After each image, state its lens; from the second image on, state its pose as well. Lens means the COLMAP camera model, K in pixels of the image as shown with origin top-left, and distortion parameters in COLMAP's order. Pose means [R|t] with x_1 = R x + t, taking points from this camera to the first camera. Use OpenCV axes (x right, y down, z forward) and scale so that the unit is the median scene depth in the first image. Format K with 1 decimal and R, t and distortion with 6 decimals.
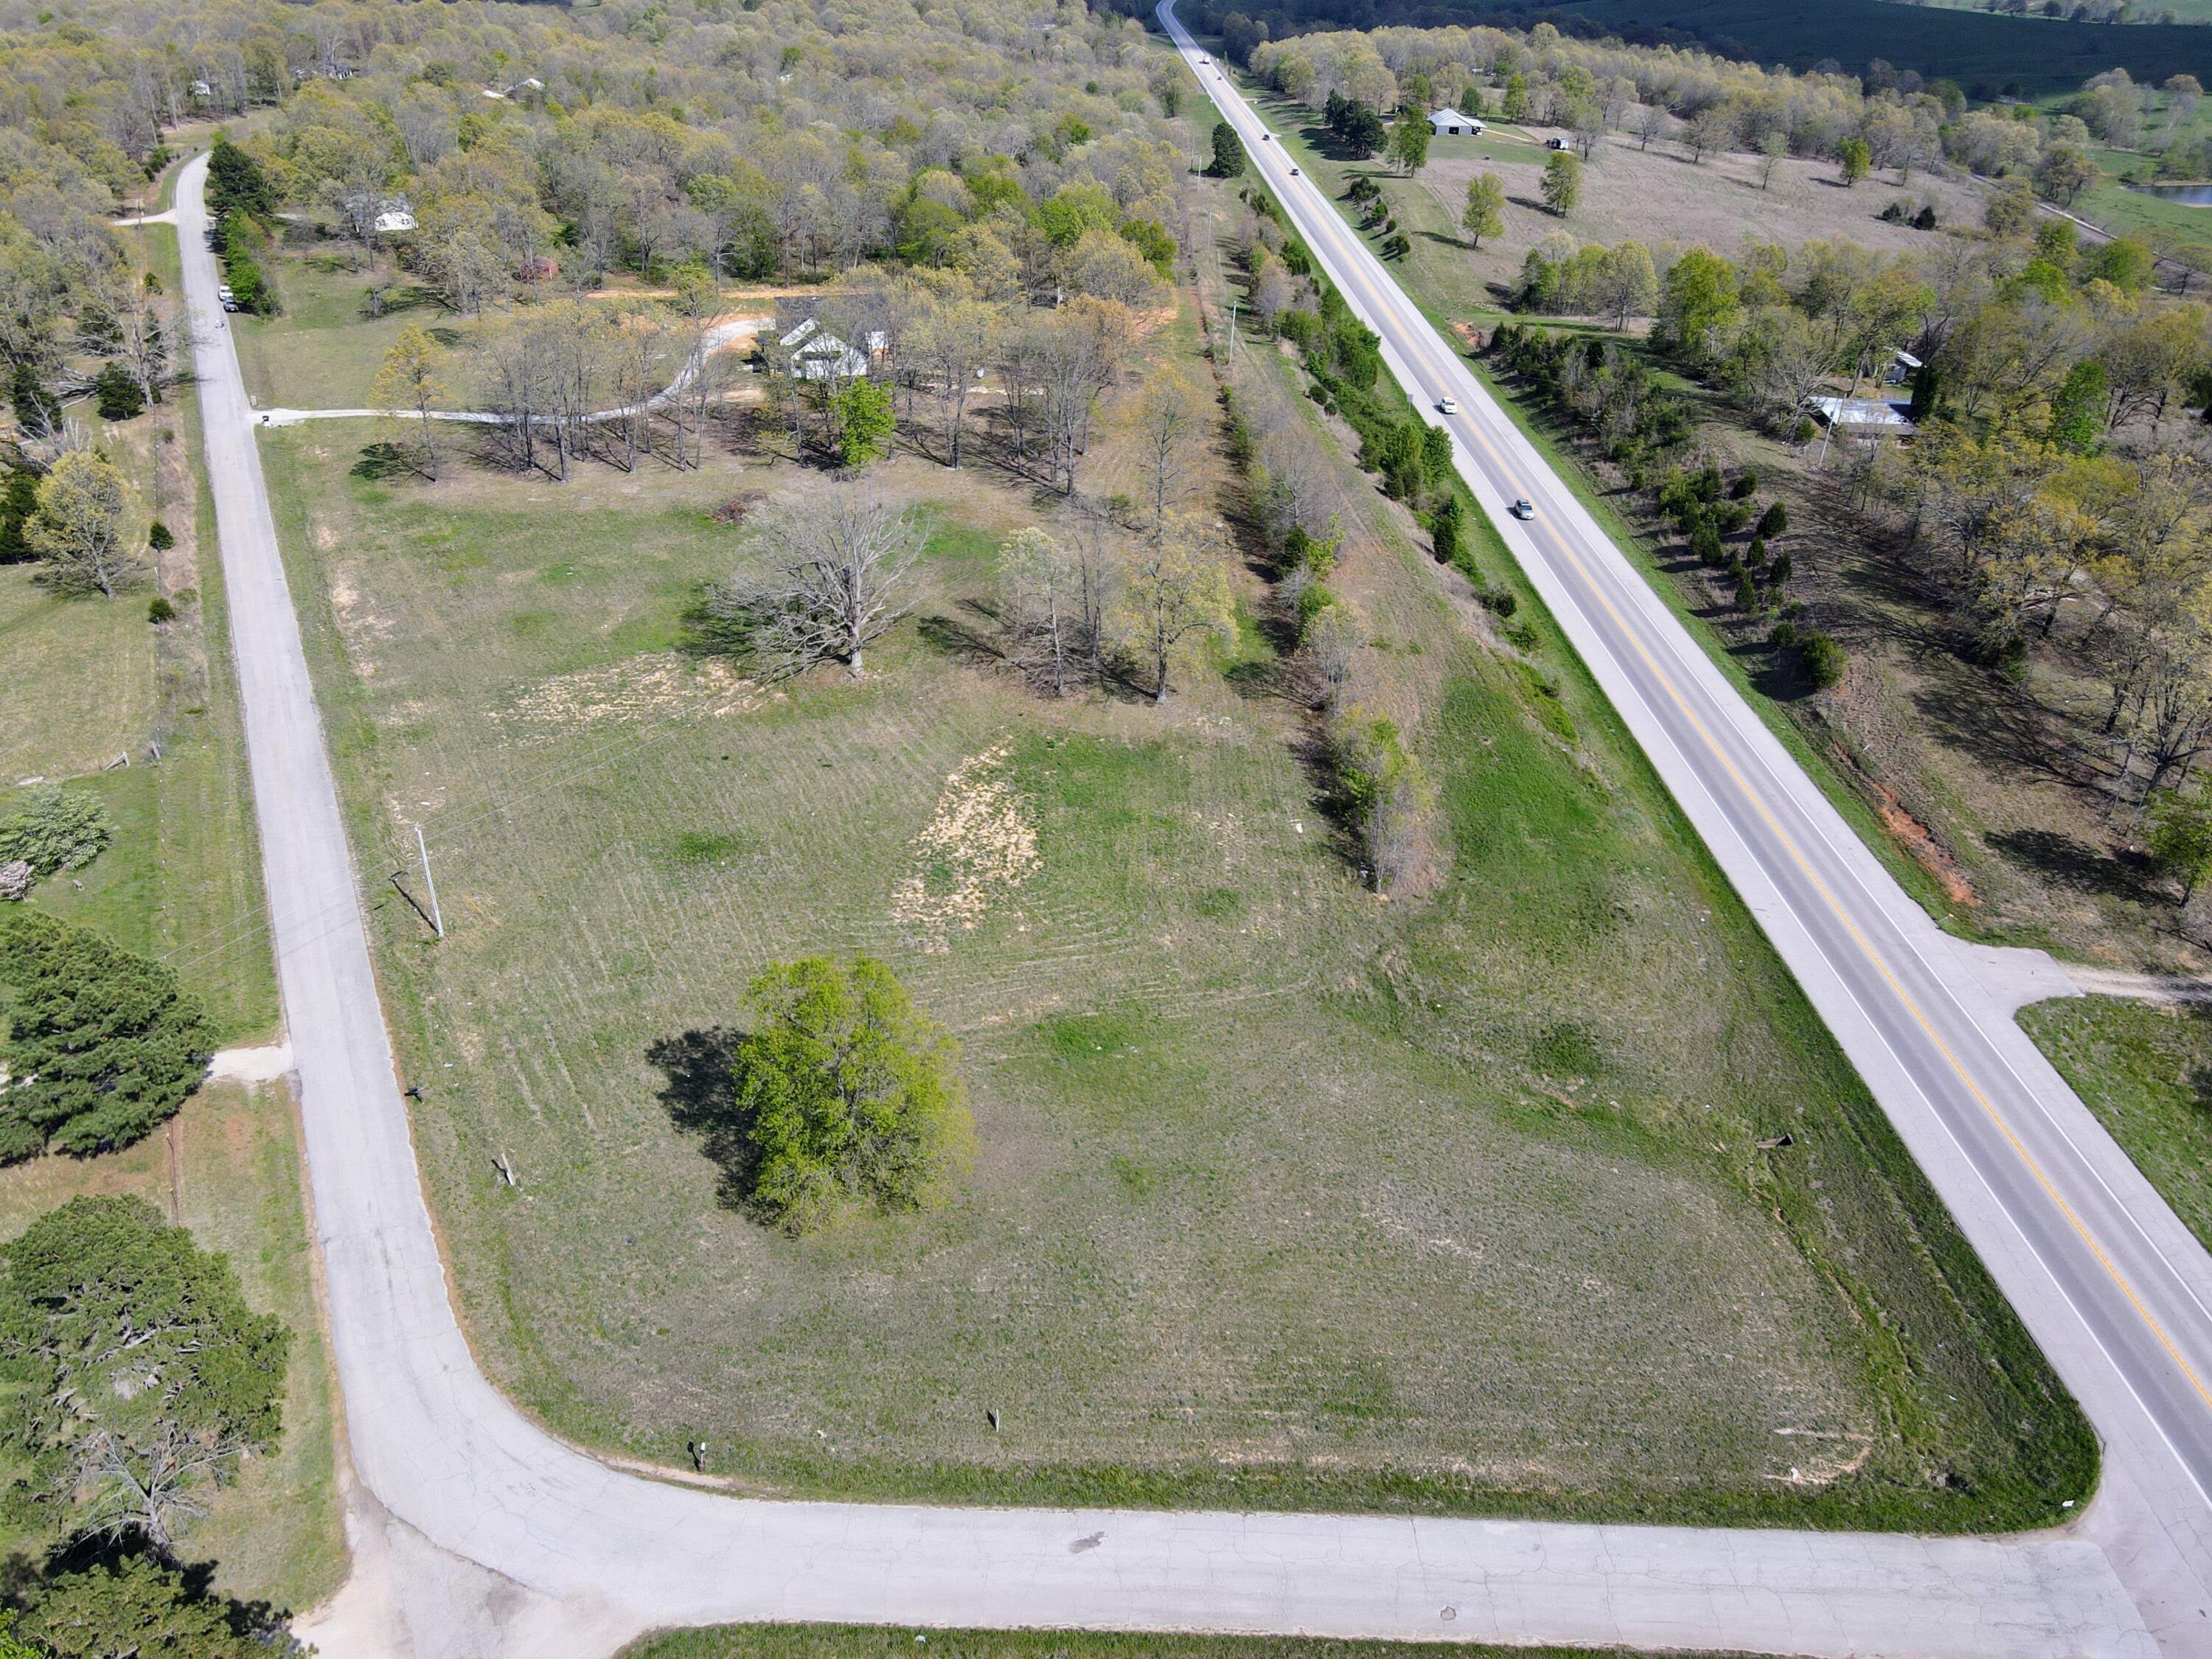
lens RADIAL K [[1632.0, 0, 1106.0], [0, 1632.0, 829.5], [0, 0, 1]] dist [0.003411, 0.016170]
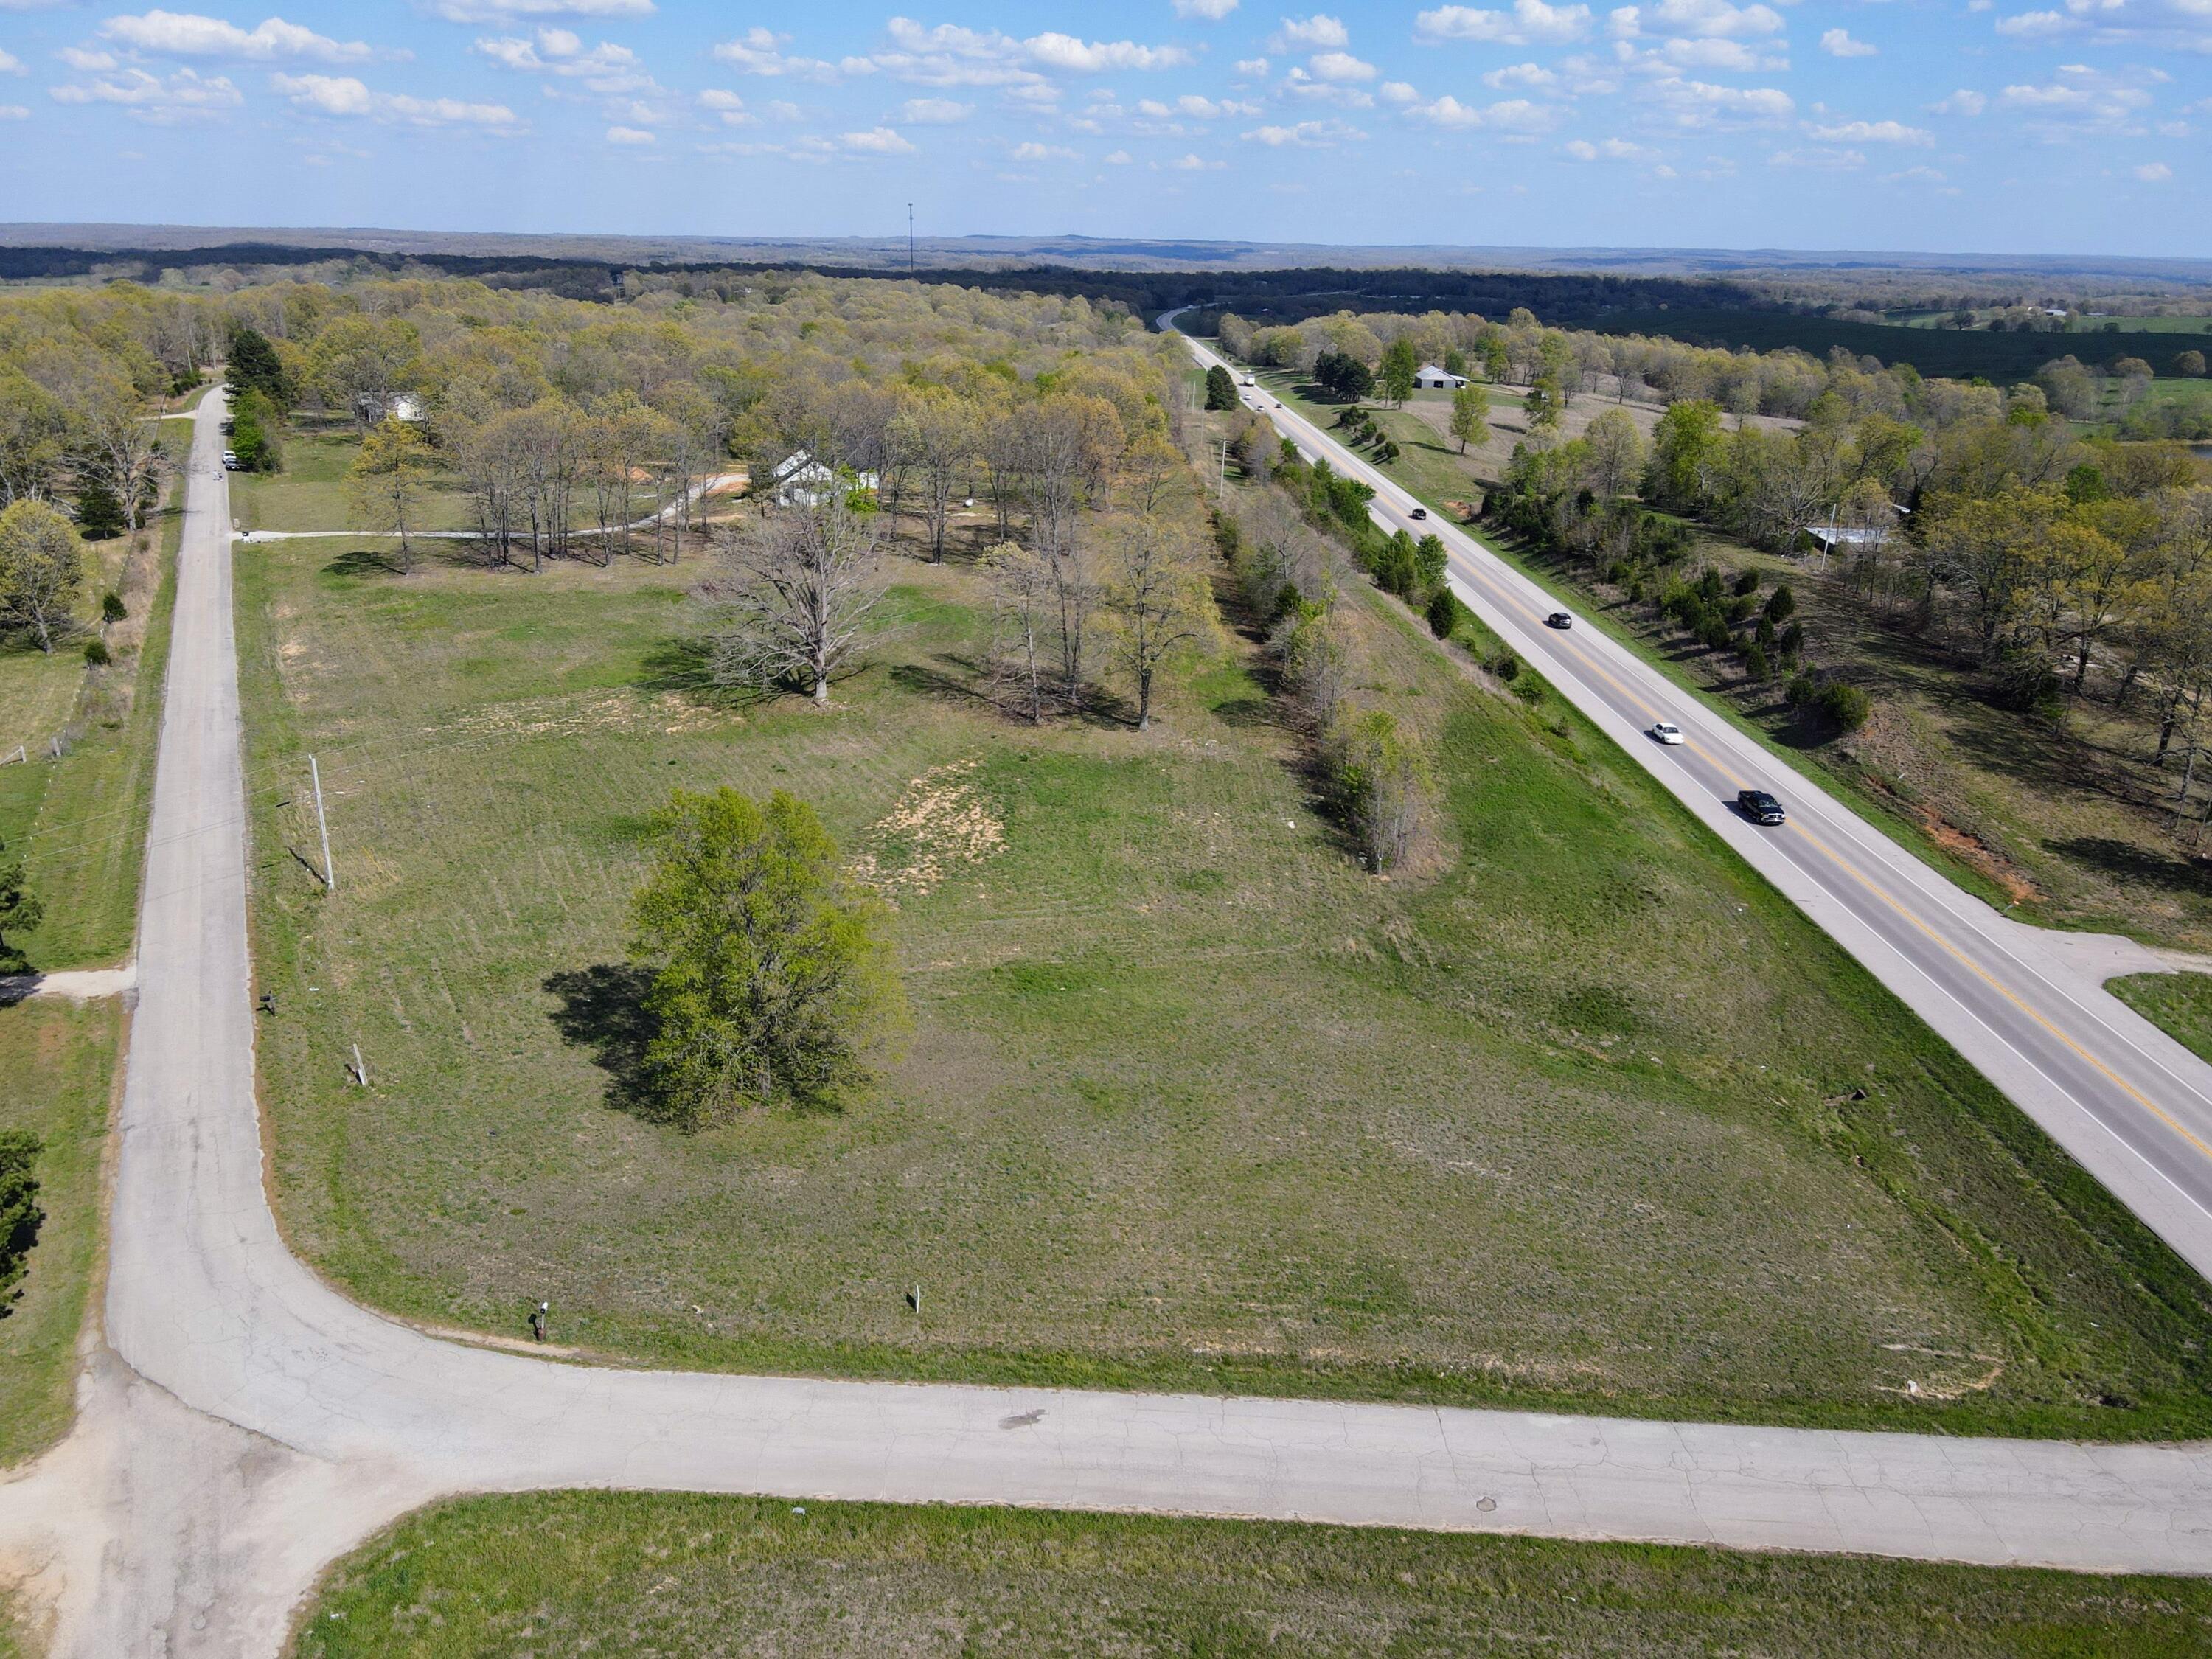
lens RADIAL K [[1632.0, 0, 1106.0], [0, 1632.0, 829.5], [0, 0, 1]] dist [0.003411, 0.016170]
pose [[0.999994, 0.000719, -0.003379, 0.010526], [-0.001312, 0.983859, -0.178938, 0.100876], [0.003196, 0.178942, 0.983855, 0.060132]]
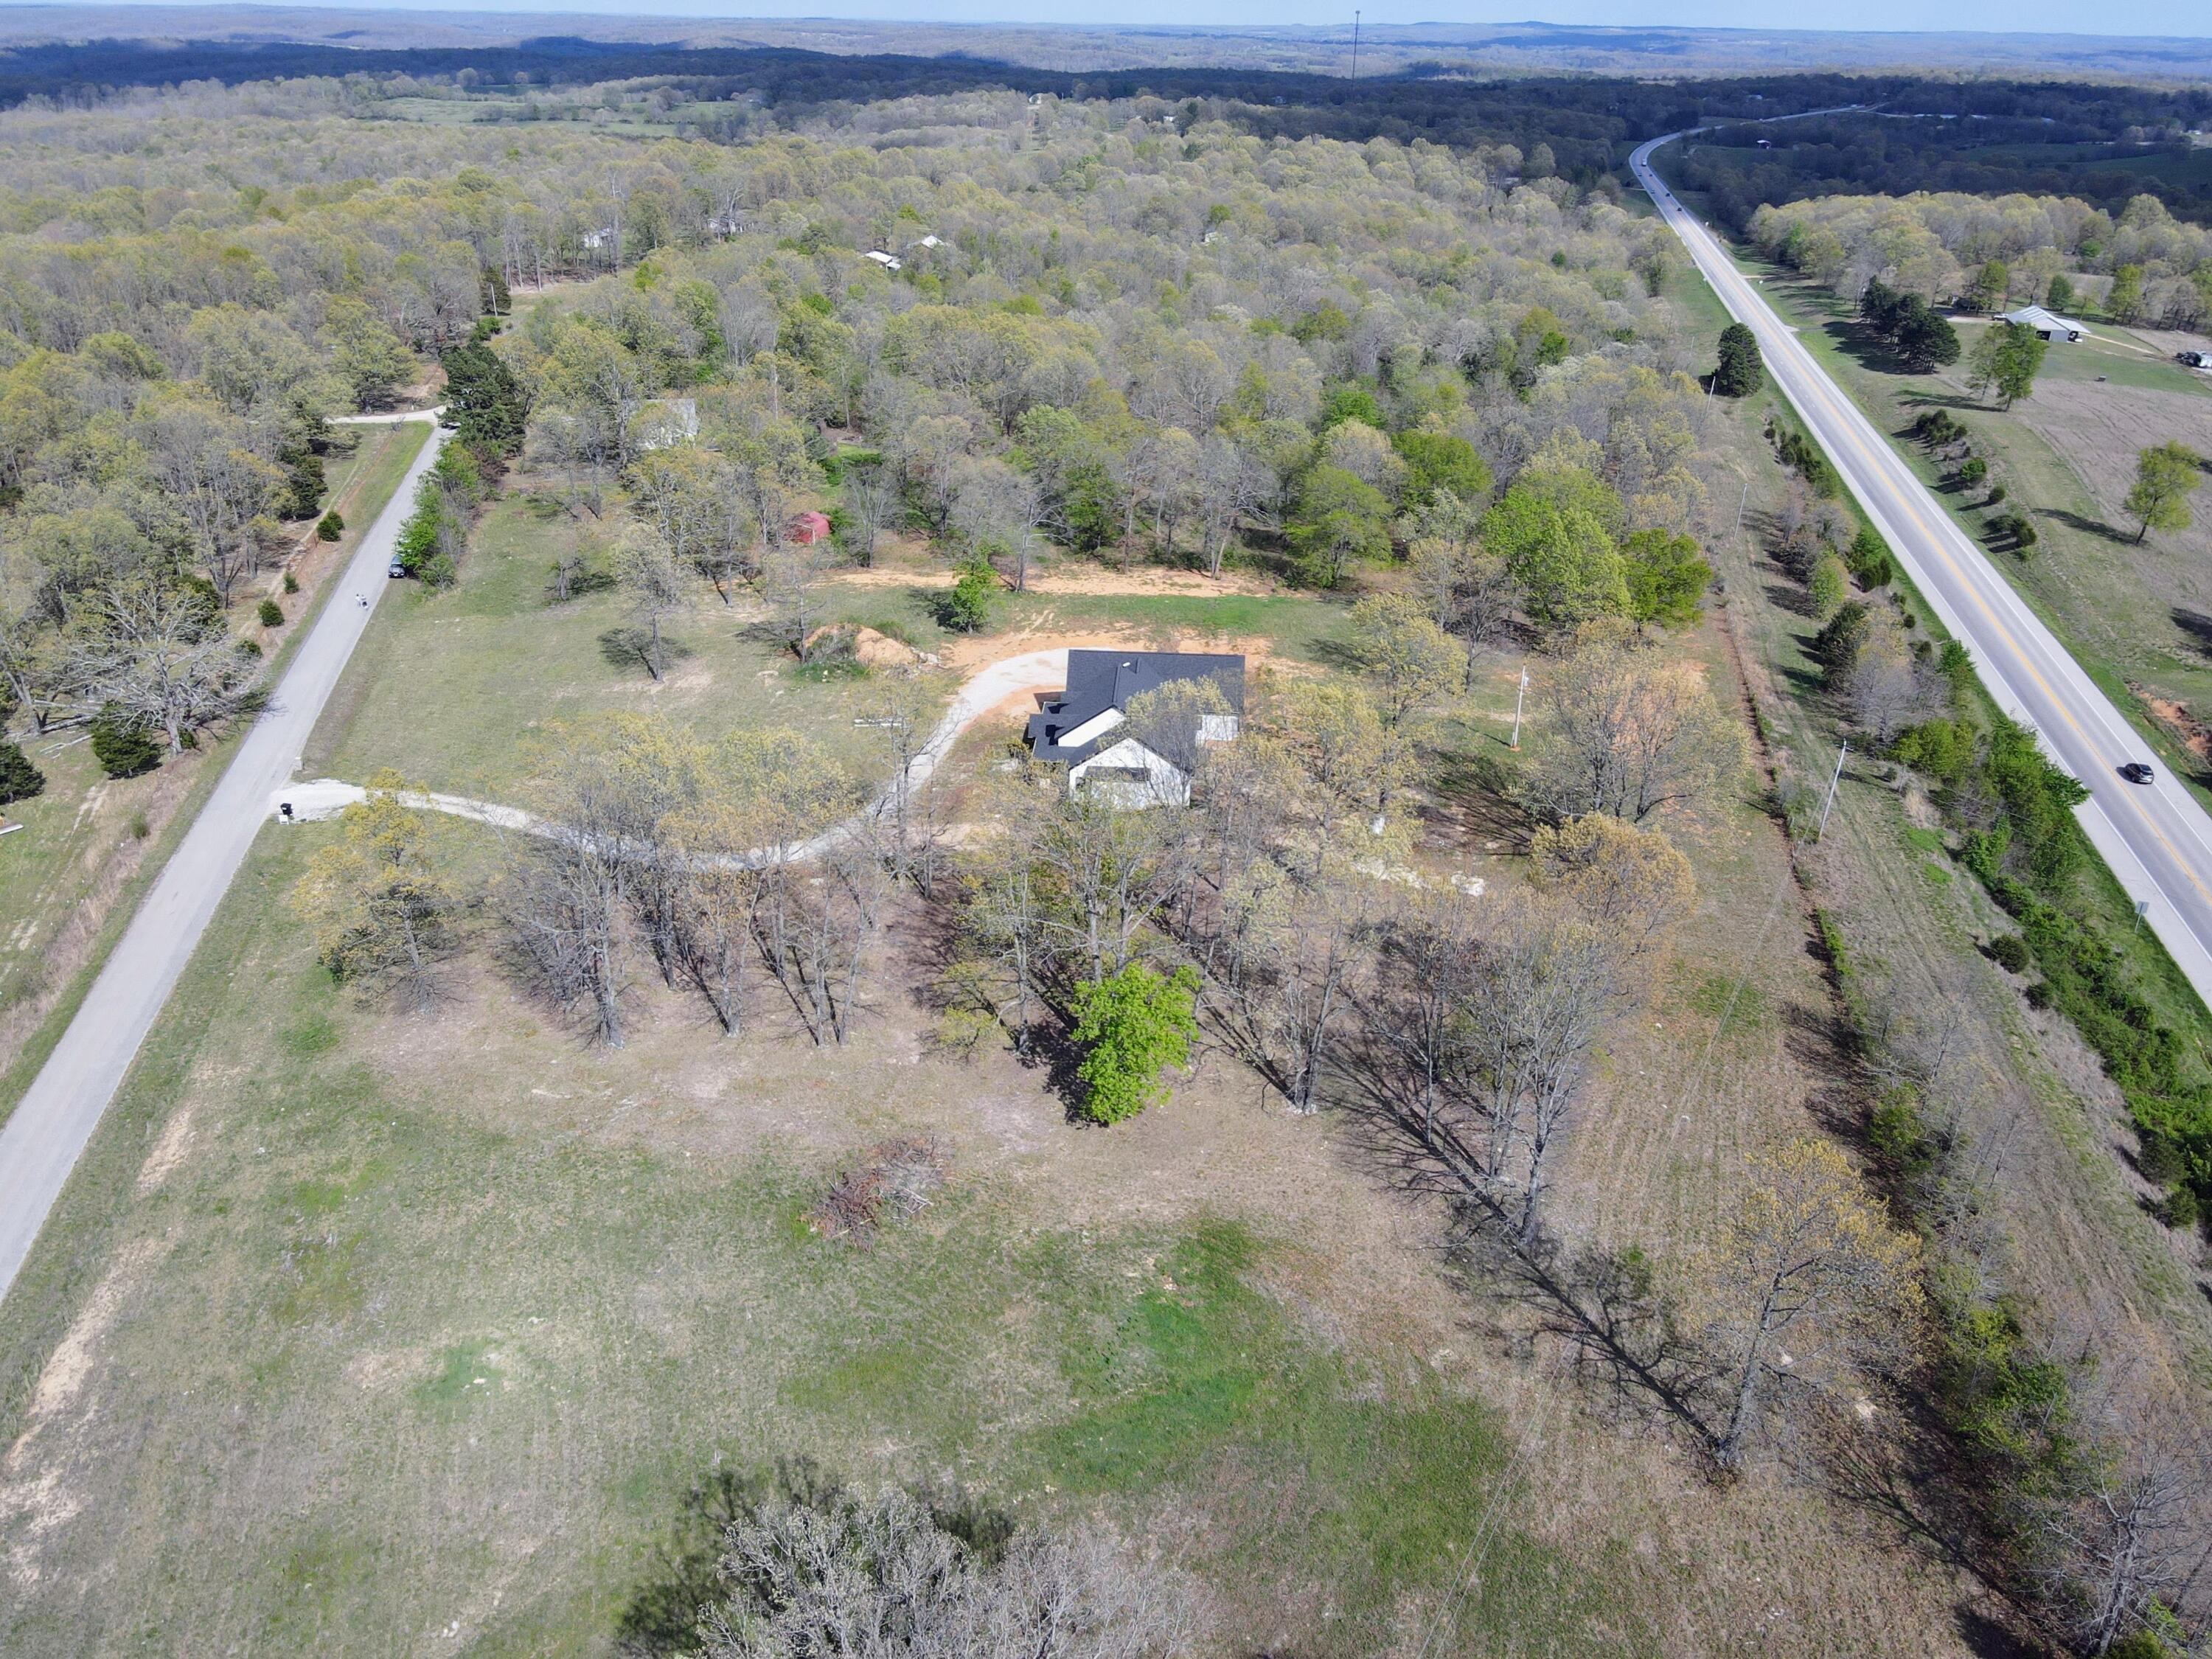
lens RADIAL K [[1632.0, 0, 1106.0], [0, 1632.0, 829.5], [0, 0, 1]] dist [0.003411, 0.016170]
pose [[0.968300, 0.110150, -0.224190, -0.041912], [-0.125364, 0.990599, -0.054756, -0.249337], [0.216051, 0.081126, 0.973006, 0.429979]]
